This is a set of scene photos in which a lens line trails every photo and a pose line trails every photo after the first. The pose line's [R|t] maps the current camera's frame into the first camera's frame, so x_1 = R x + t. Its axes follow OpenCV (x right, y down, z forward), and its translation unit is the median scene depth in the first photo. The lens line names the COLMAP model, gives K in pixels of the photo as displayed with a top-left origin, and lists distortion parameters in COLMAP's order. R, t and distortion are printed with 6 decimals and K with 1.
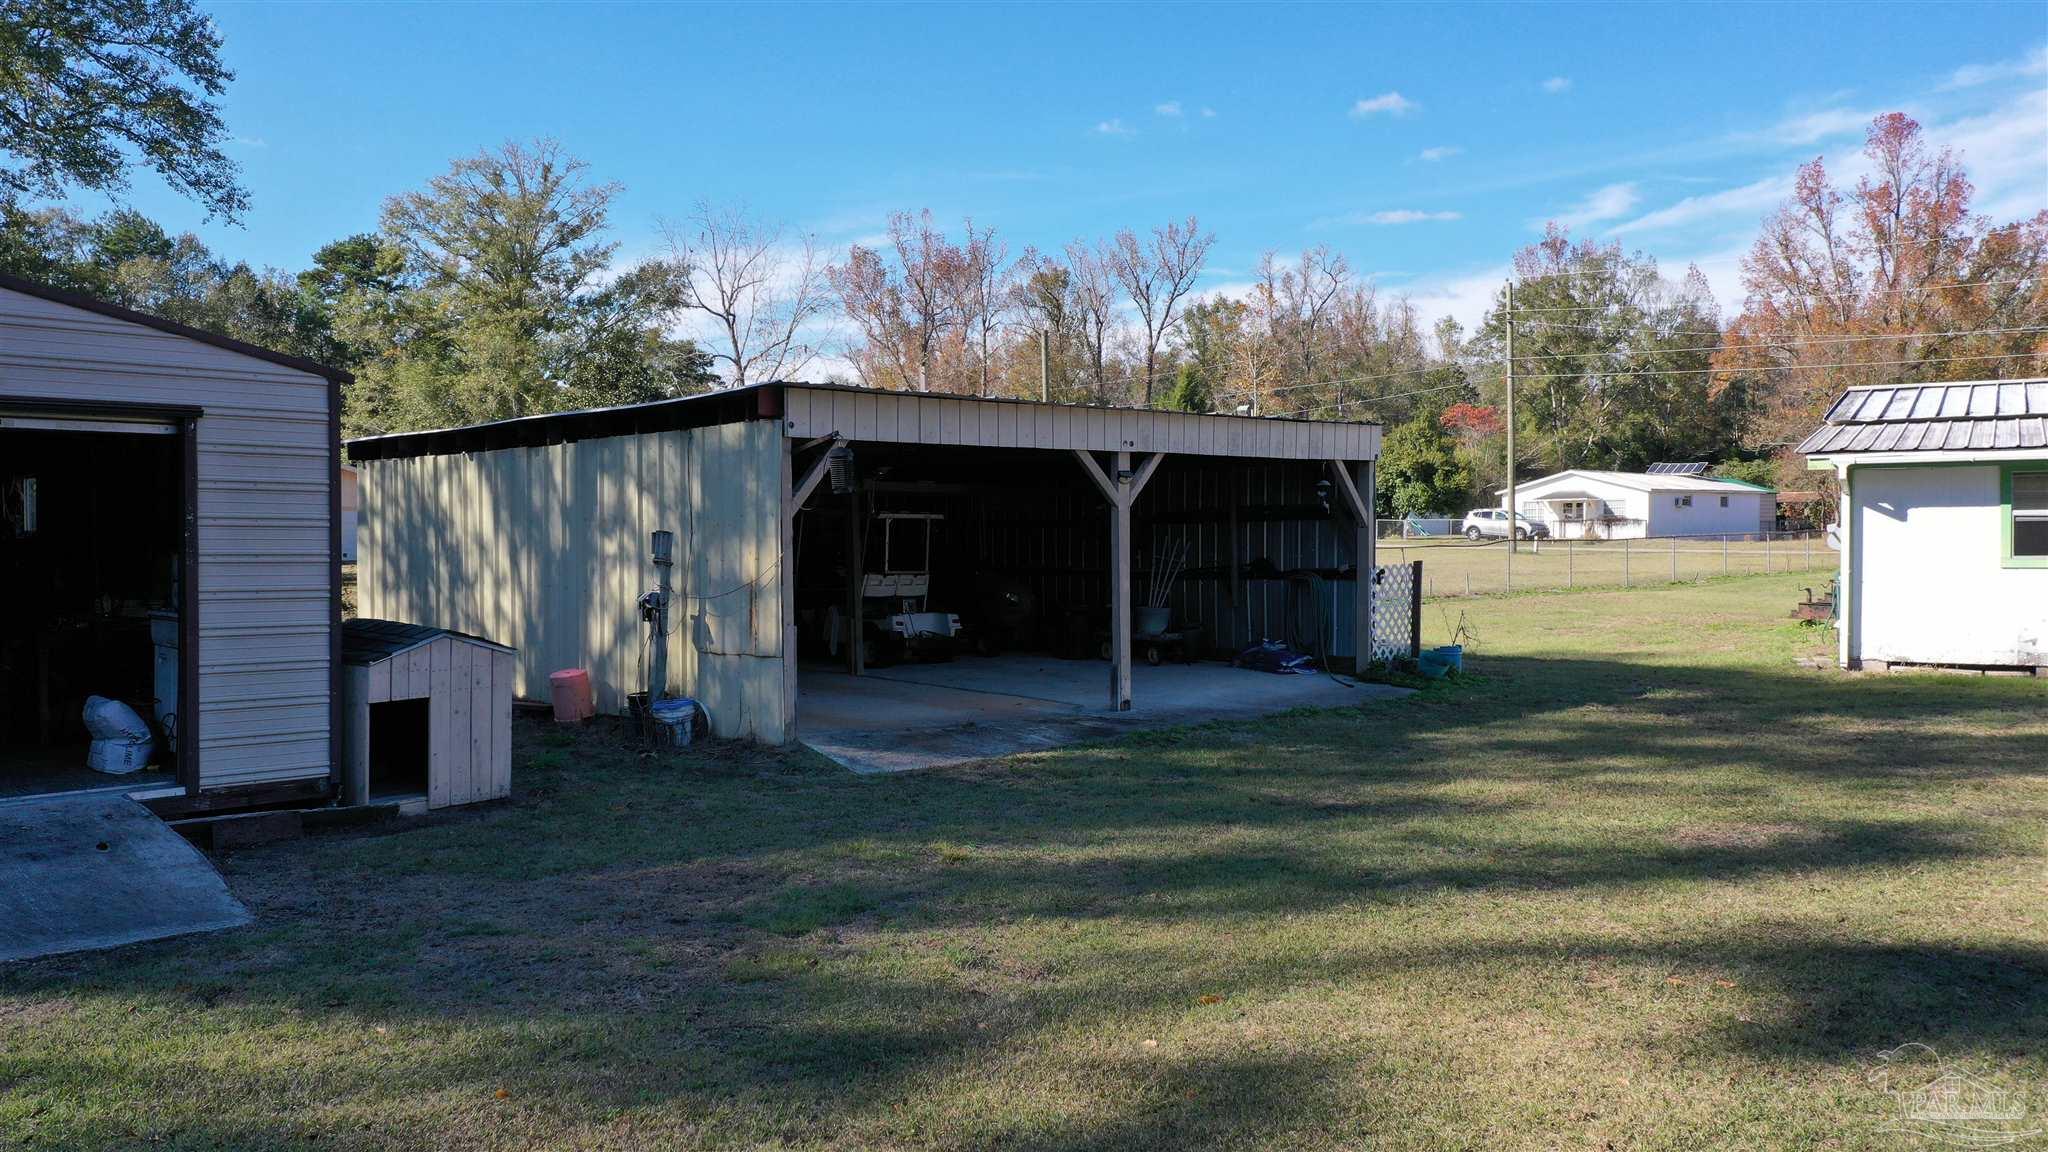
lens RADIAL K [[1645.4, 0, 1024.8], [0, 1645.4, 569.1], [0, 0, 1]] dist [0.016758, 0.004685]
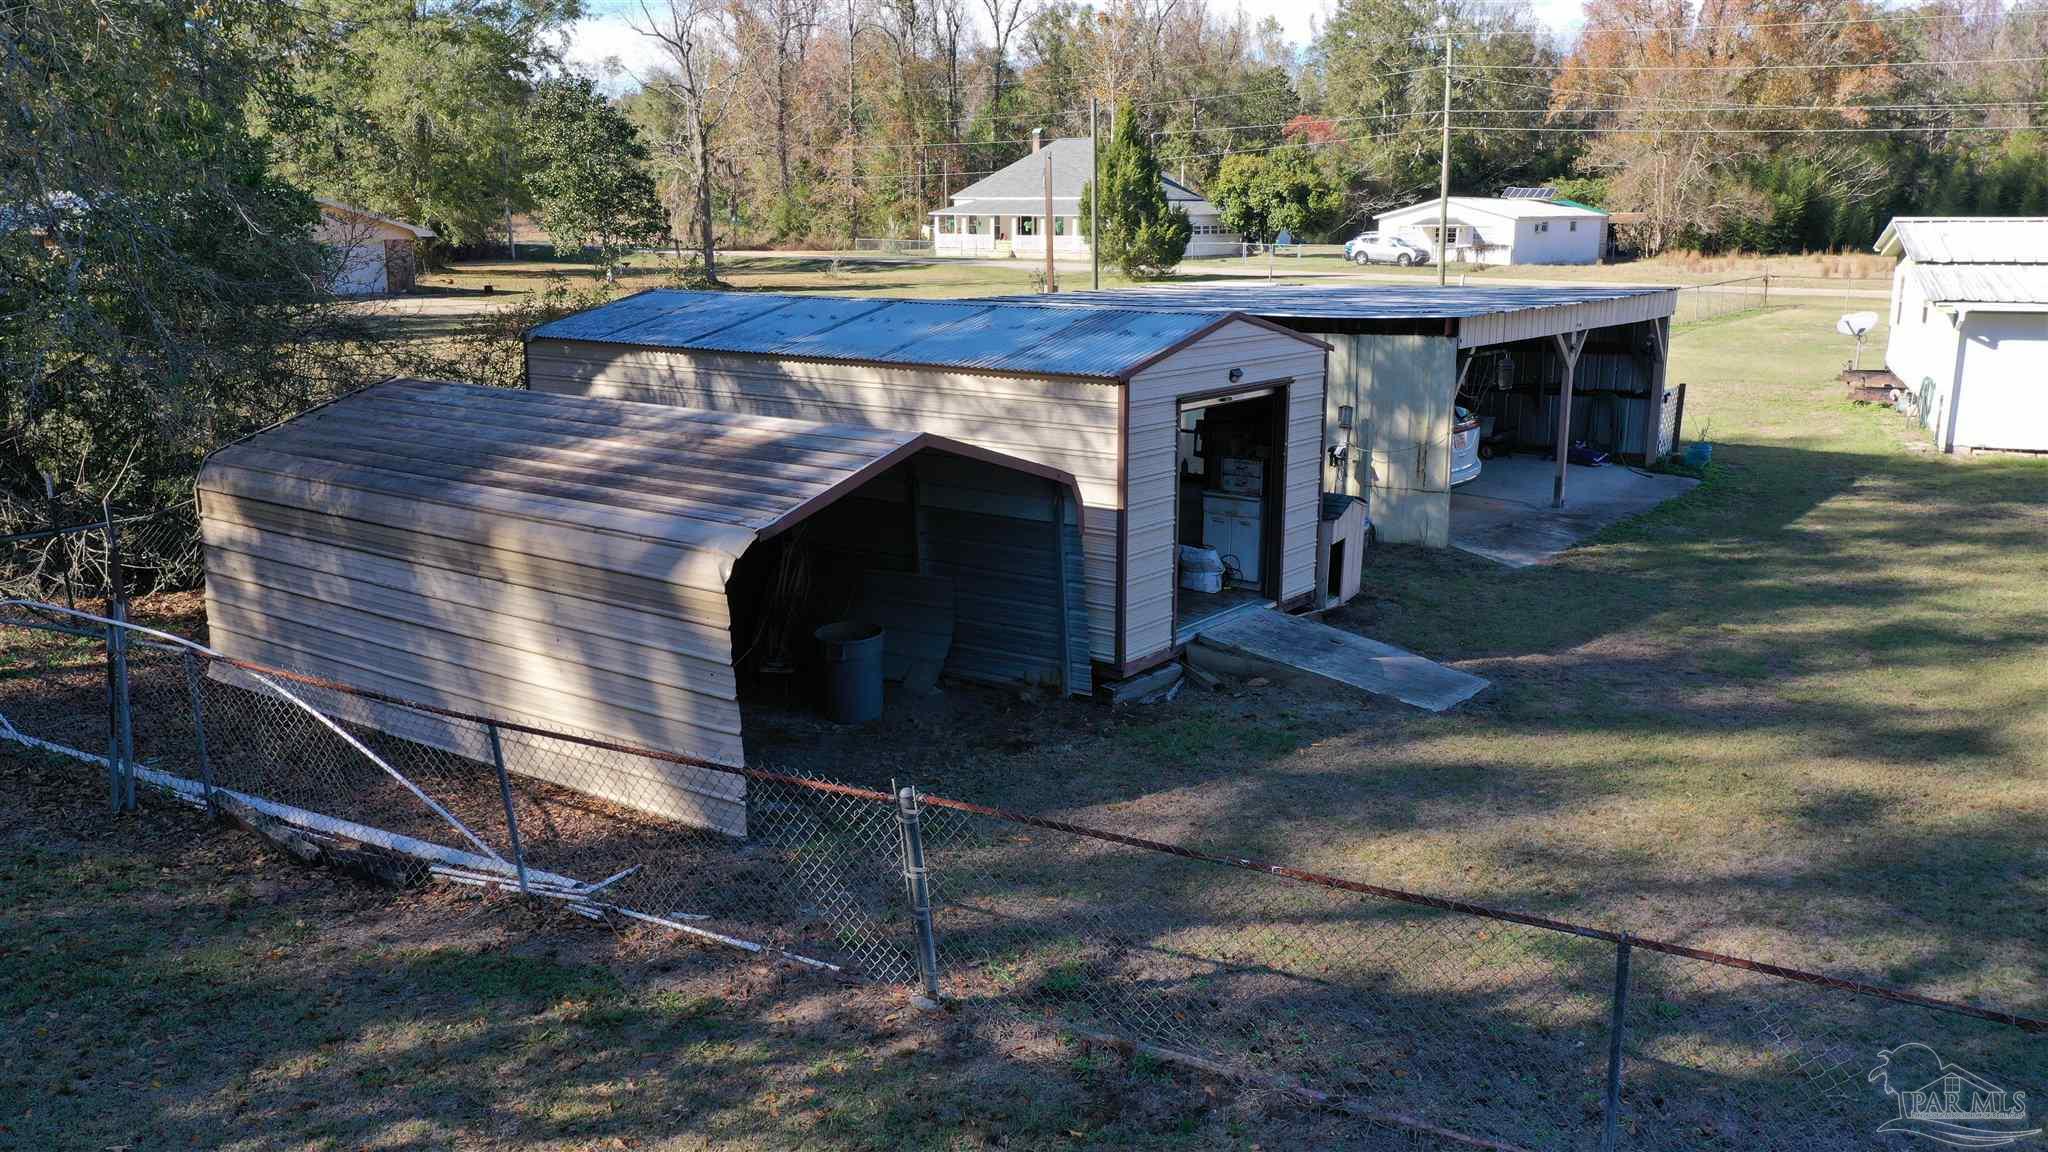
lens RADIAL K [[1627.4, 0, 1024.0], [0, 1627.4, 576.0], [0, 0, 1]] dist [0.008229, 0.001971]
pose [[0.990833, -0.024755, 0.132805, -0.091301], [-0.001114, 0.981536, 0.191272, -0.019758], [-0.135088, -0.189667, 0.972511, -0.054199]]
